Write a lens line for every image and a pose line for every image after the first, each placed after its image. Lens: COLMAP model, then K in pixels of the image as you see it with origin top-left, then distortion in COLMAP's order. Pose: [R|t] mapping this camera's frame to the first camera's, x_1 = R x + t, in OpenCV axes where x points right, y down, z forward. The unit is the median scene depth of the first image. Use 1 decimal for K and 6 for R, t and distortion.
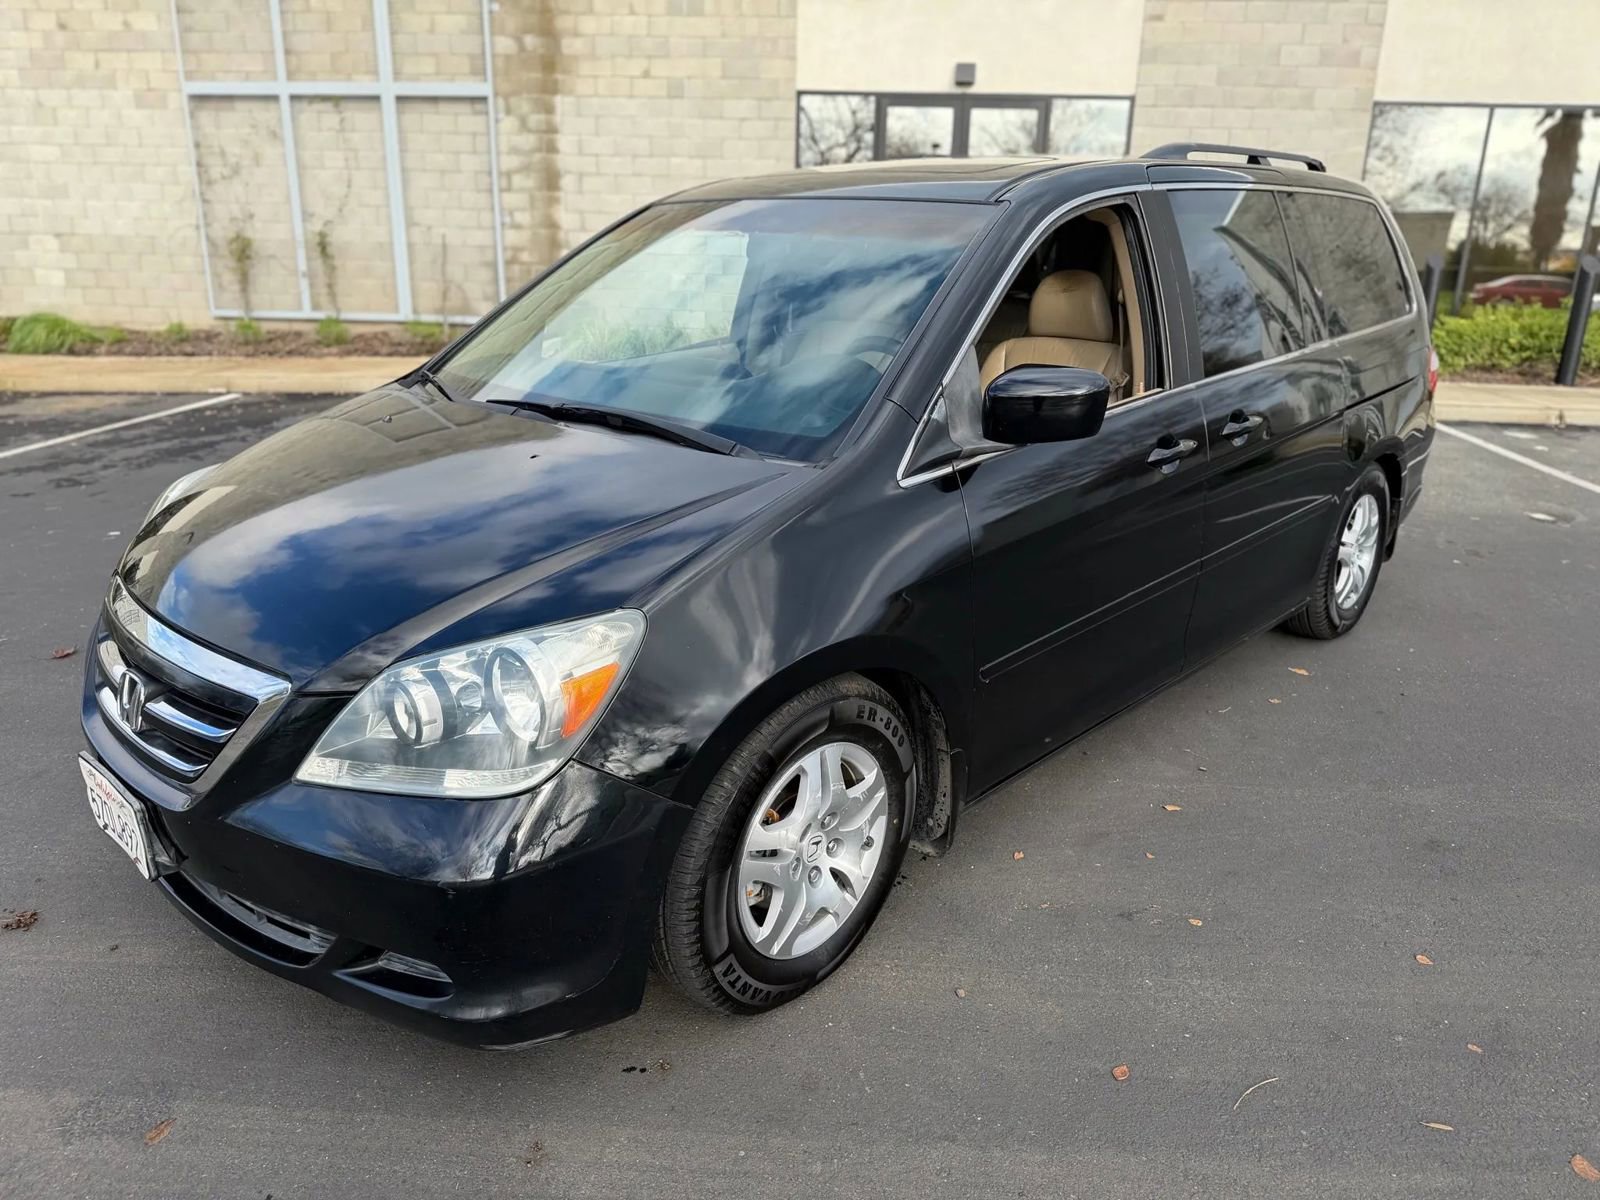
lens RADIAL K [[1136.1, 0, 809.5], [0, 1136.1, 598.2], [0, 0, 1]] dist [0.026630, -0.031998]
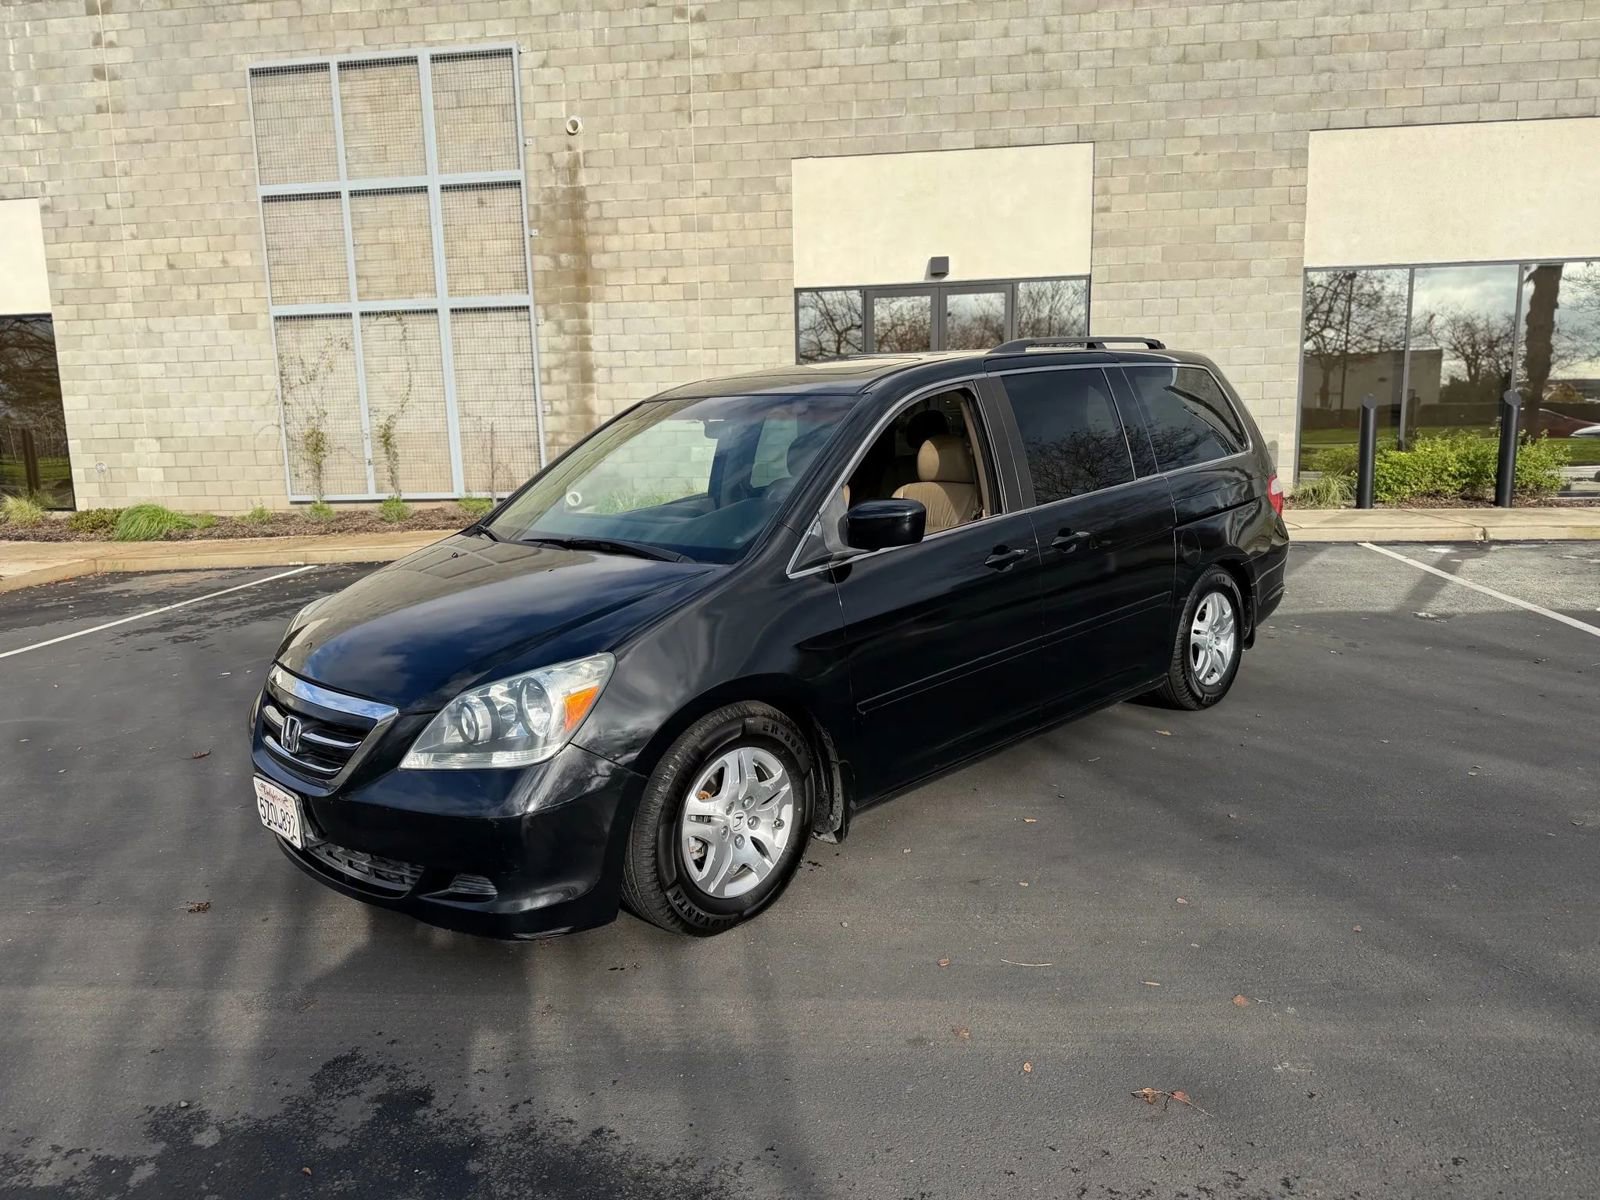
lens RADIAL K [[1136.1, 0, 799.9], [0, 1136.1, 590.1], [0, 0, 1]] dist [0.026630, -0.031998]
pose [[0.998263, -0.042178, -0.041134, 0.101035], [0.035771, 0.988685, -0.145681, 0.089935], [0.046813, 0.143956, 0.988476, -0.321027]]
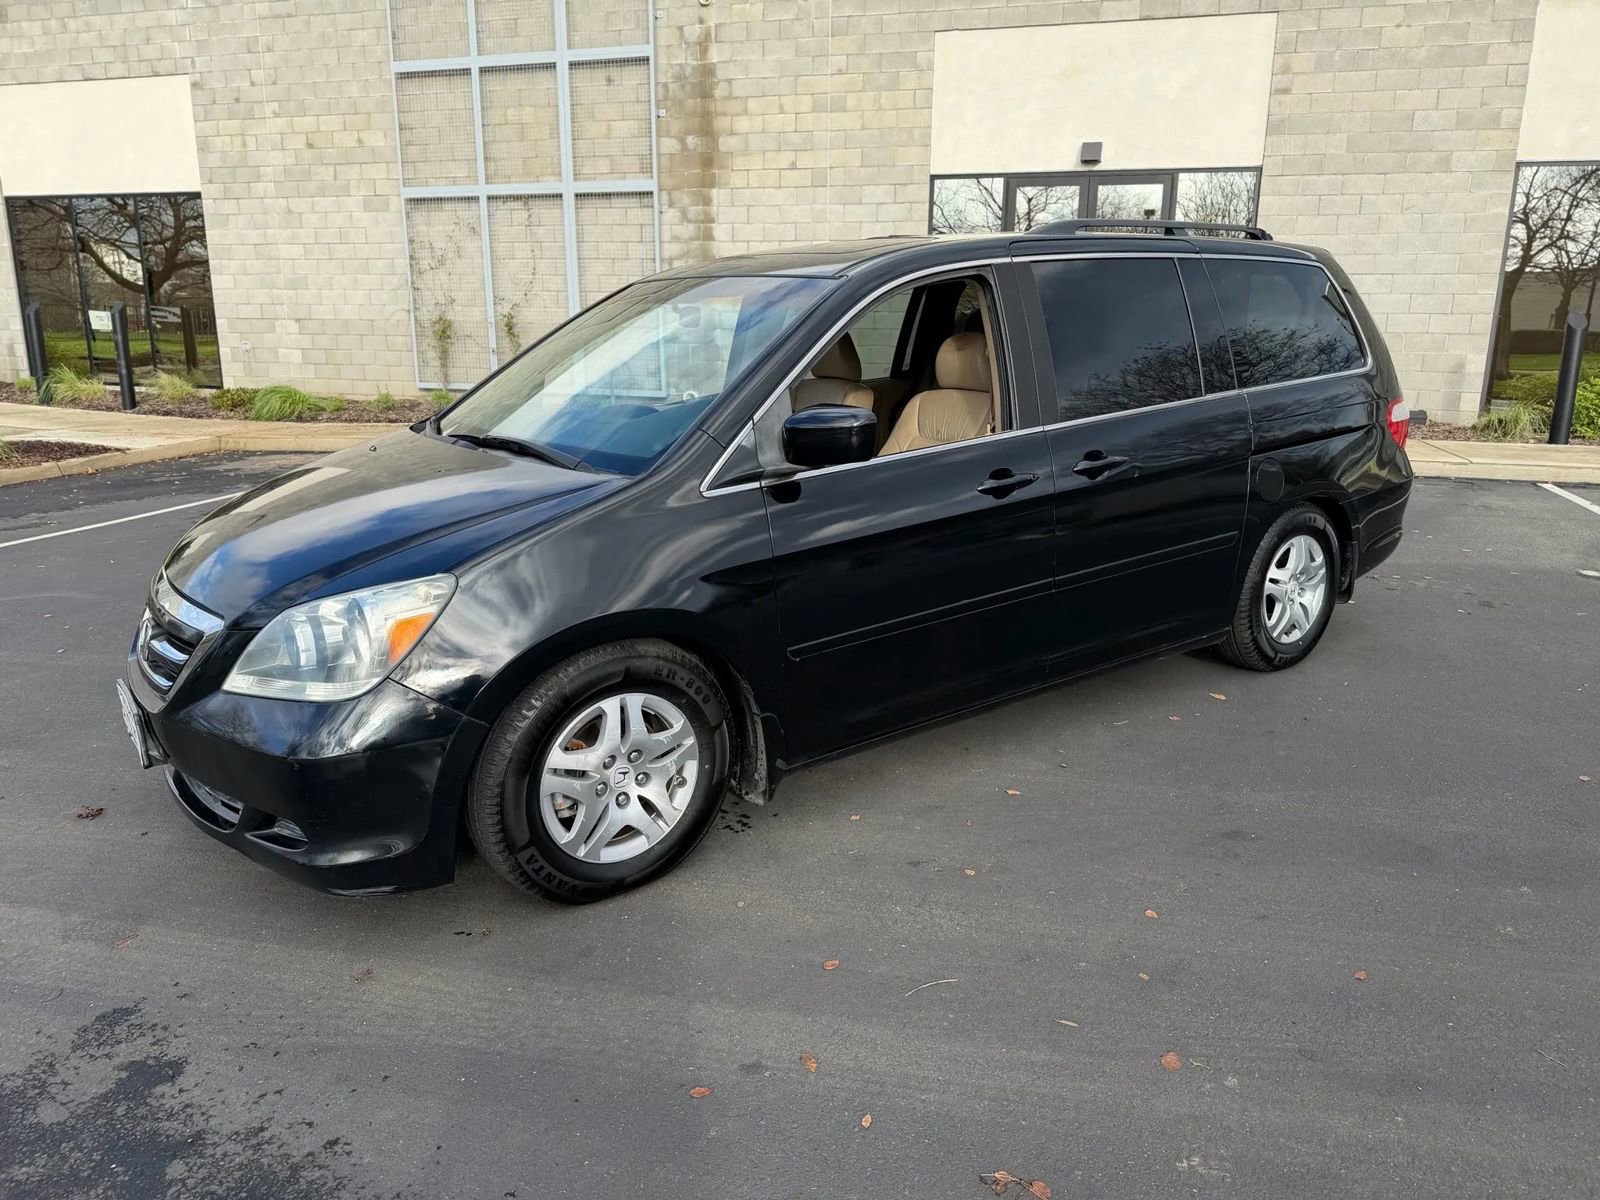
lens RADIAL K [[1136.1, 0, 816.5], [0, 1136.1, 595.4], [0, 0, 1]] dist [0.026630, -0.031998]
pose [[0.984588, 0.024531, -0.173164, 0.278224], [-0.035465, 0.997548, -0.060331, 0.055315], [0.171259, 0.065542, 0.983044, -0.144850]]
